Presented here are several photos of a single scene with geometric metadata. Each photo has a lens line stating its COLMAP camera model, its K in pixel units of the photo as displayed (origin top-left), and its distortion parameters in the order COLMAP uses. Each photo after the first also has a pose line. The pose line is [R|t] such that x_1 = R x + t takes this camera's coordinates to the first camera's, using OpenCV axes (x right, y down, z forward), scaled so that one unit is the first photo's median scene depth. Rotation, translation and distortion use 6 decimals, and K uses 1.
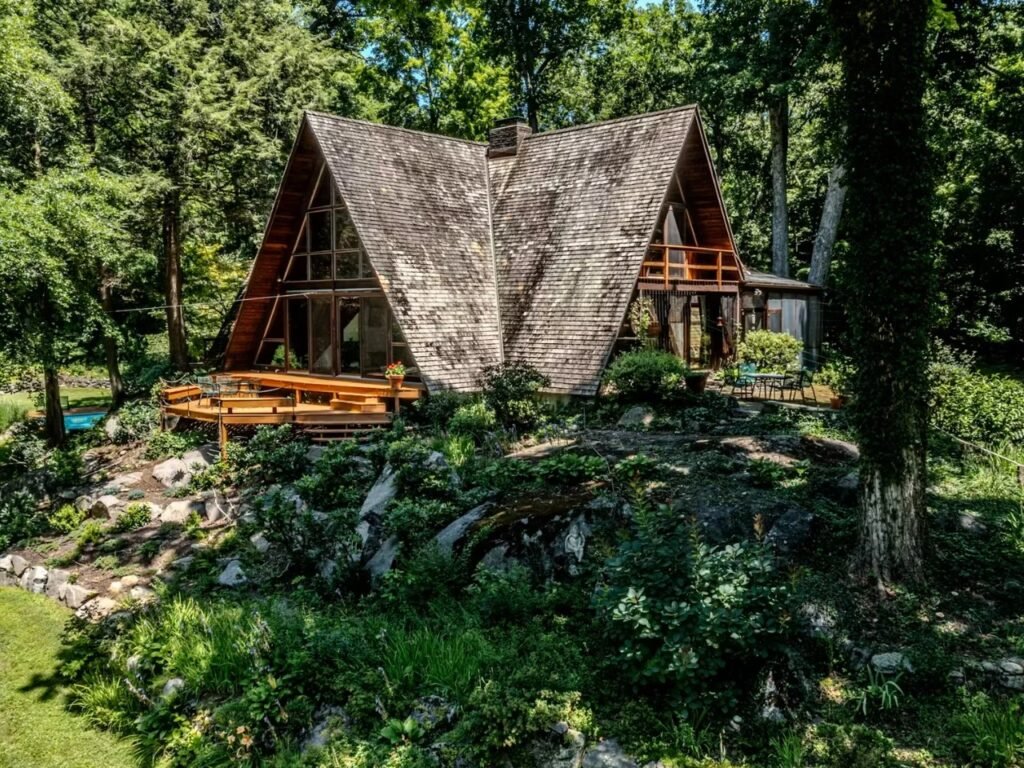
lens RADIAL K [[961.7, 0, 512.0], [0, 961.7, 384.0], [0, 0, 1]] dist [0.000982, 0.003932]
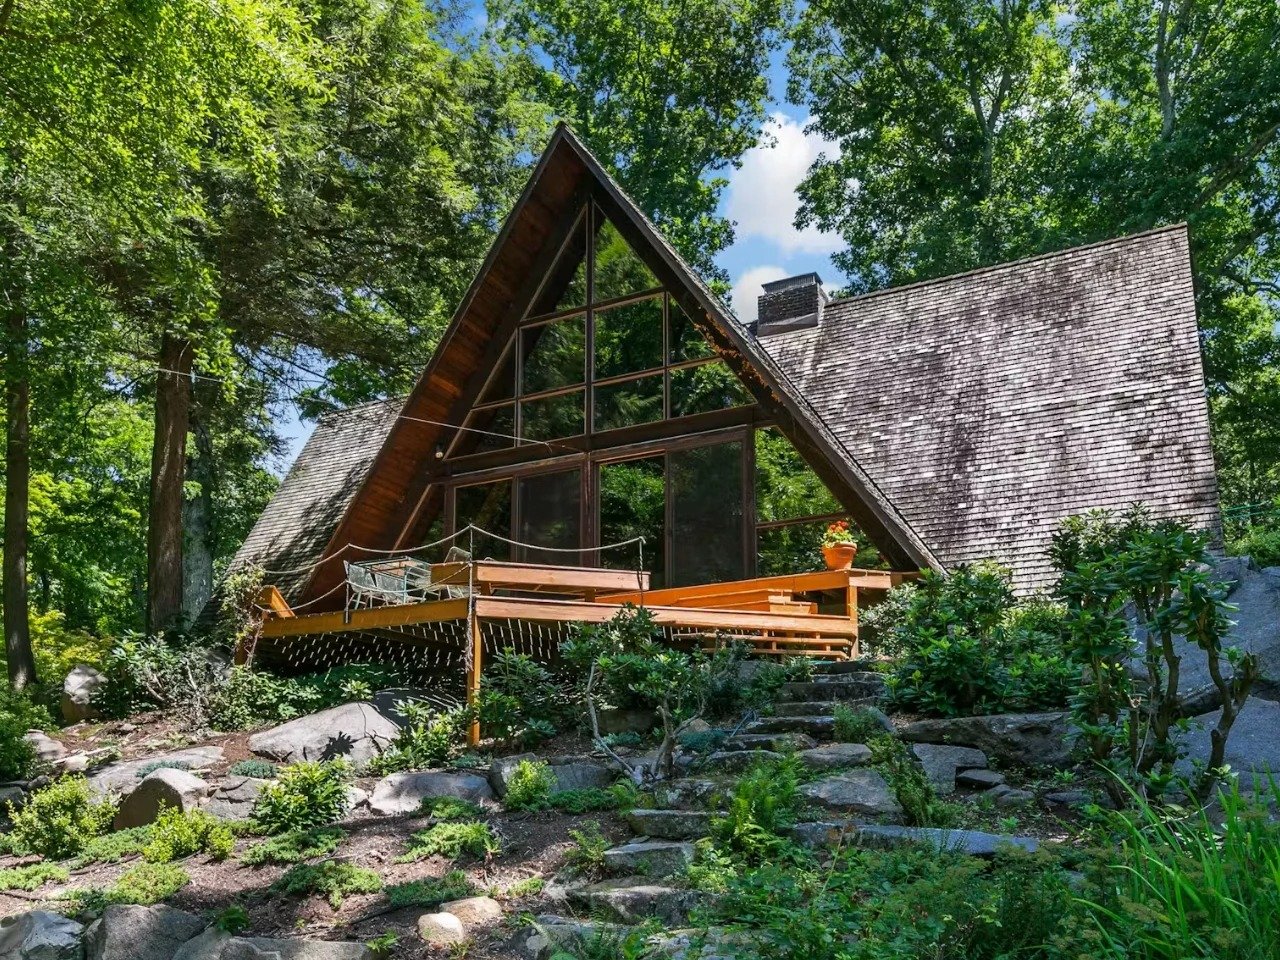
lens RADIAL K [[1202.1, 0, 640.0], [0, 1202.1, 480.0], [0, 0, 1]] dist [0.000982, 0.003932]
pose [[0.956309, 0.113118, 0.269589, -0.368573], [-0.000982, 0.923354, -0.383949, 0.186880], [-0.292357, 0.366909, 0.883122, 0.458481]]
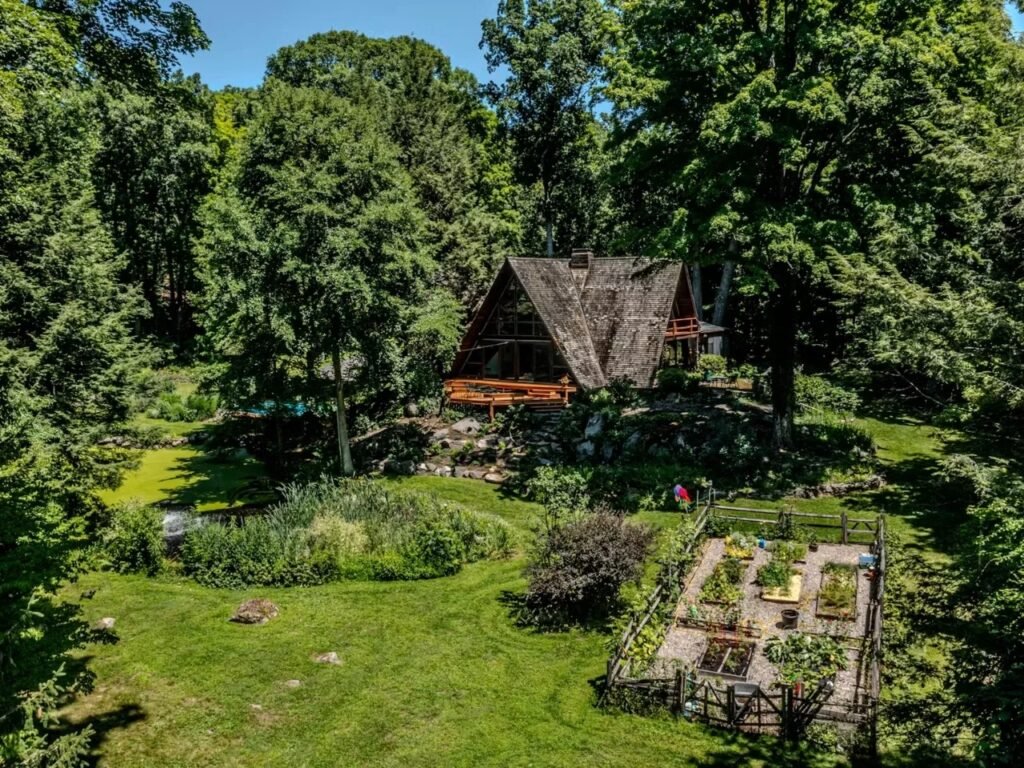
lens RADIAL K [[961.7, 0, 512.0], [0, 961.7, 384.0], [0, 0, 1]] dist [0.000982, 0.003932]
pose [[0.985700, -0.023993, 0.166790, -0.594897], [0.019723, 0.999435, 0.027211, -0.065066], [-0.167349, -0.023532, 0.985617, -1.159620]]
